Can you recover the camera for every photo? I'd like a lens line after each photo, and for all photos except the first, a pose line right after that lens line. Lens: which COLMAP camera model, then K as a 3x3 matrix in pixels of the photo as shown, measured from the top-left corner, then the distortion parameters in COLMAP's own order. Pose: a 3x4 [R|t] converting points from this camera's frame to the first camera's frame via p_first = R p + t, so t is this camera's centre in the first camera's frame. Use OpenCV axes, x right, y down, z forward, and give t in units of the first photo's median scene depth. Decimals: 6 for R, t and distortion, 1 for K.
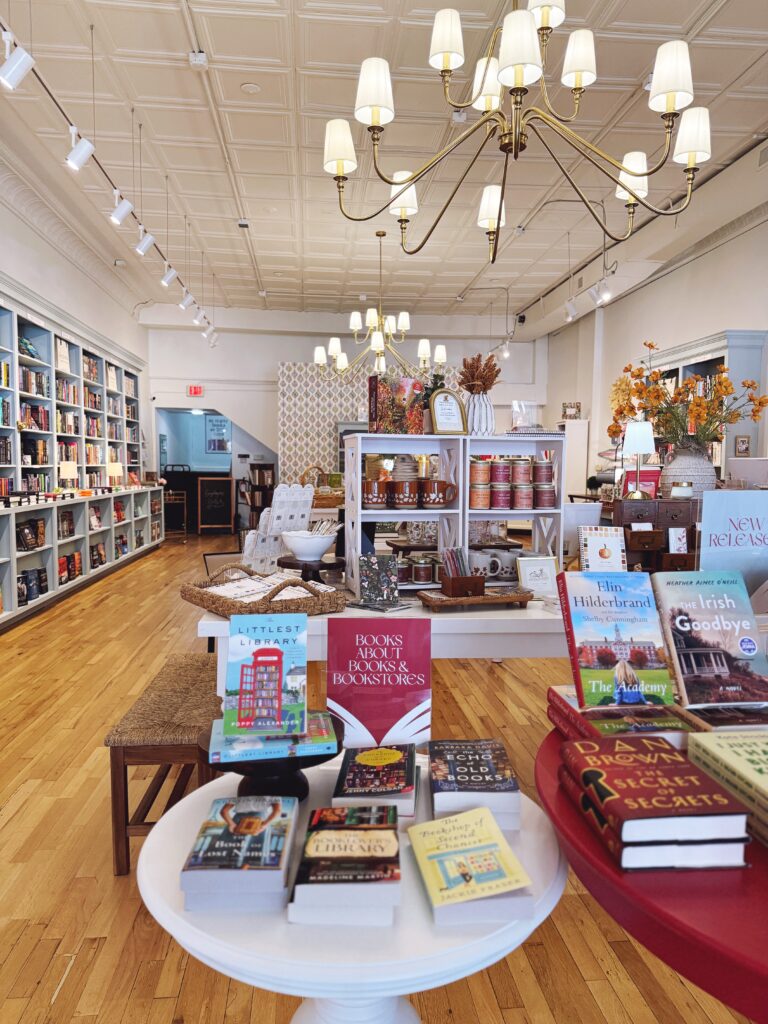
lens RADIAL K [[732.7, 0, 385.0], [0, 732.7, 507.6], [0, 0, 1]] dist [0.046676, -0.088806]
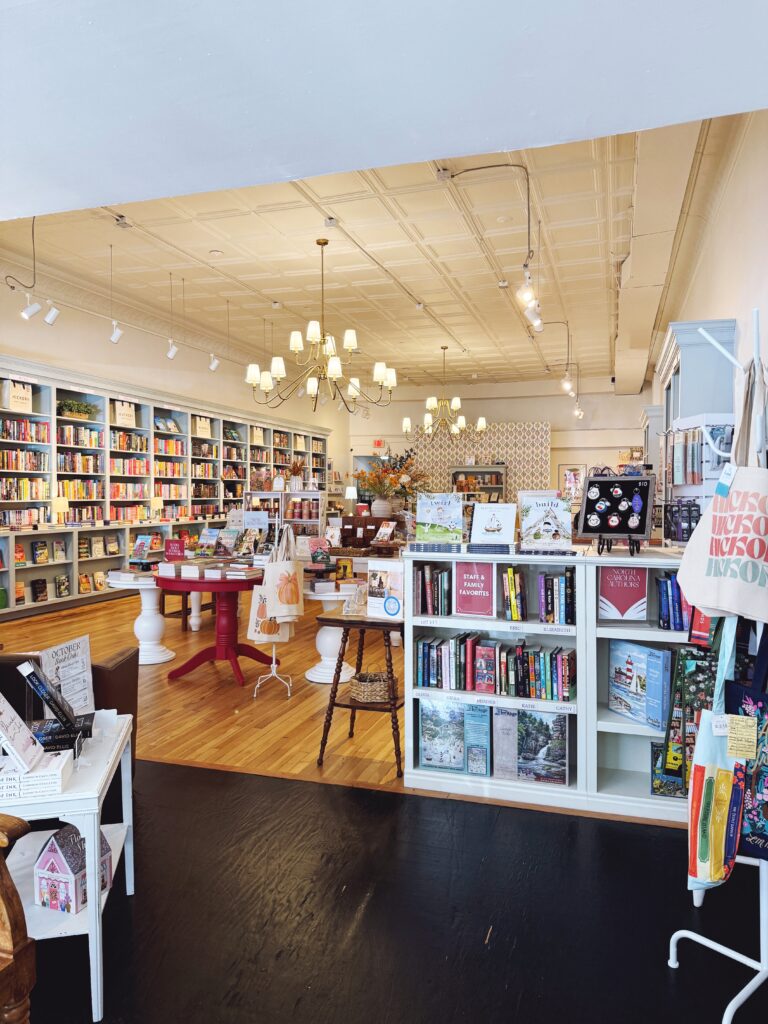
lens RADIAL K [[726.3, 0, 384.0], [0, 726.3, 512.0], [0, 0, 1]] dist [0.039782, -0.001347]
pose [[0.915243, 0.011261, -0.402746, 0.567822], [-0.022948, 0.999444, -0.024203, 0.012539], [0.402249, 0.031394, 0.914992, -0.489884]]
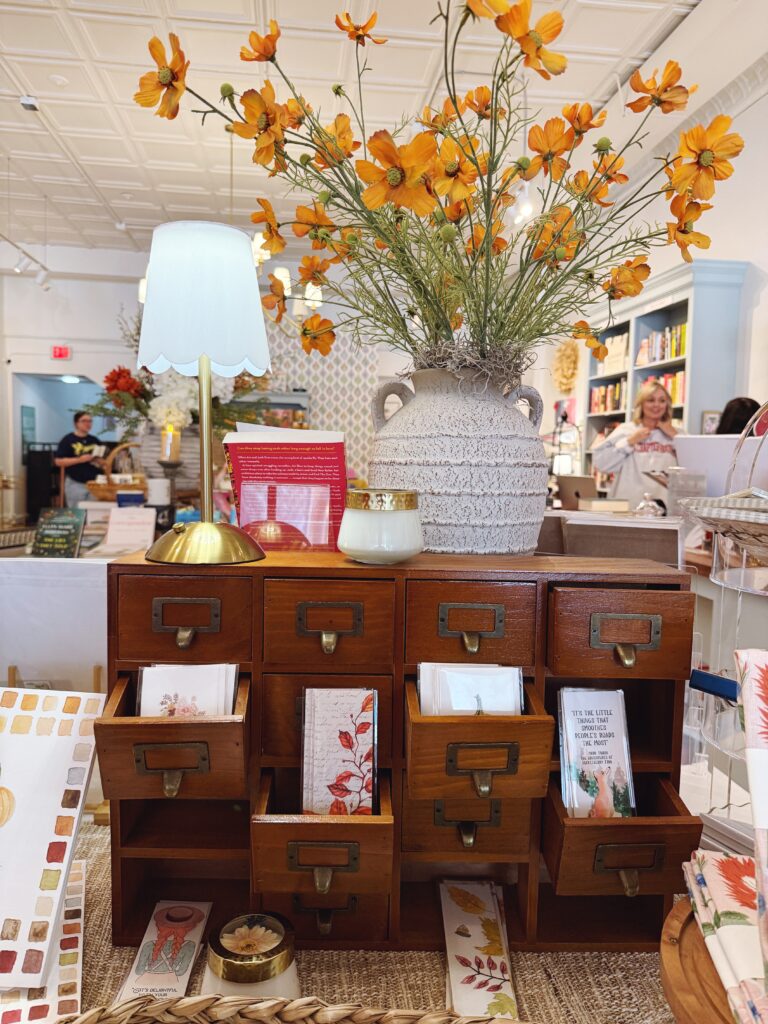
lens RADIAL K [[732.7, 0, 385.0], [0, 732.7, 507.6], [0, 0, 1]] dist [0.046676, -0.088806]
pose [[0.999588, 0.014591, 0.024729, 0.153349], [-0.015081, 0.999691, 0.019778, -0.013608], [-0.024433, -0.020142, 0.999499, 0.294846]]
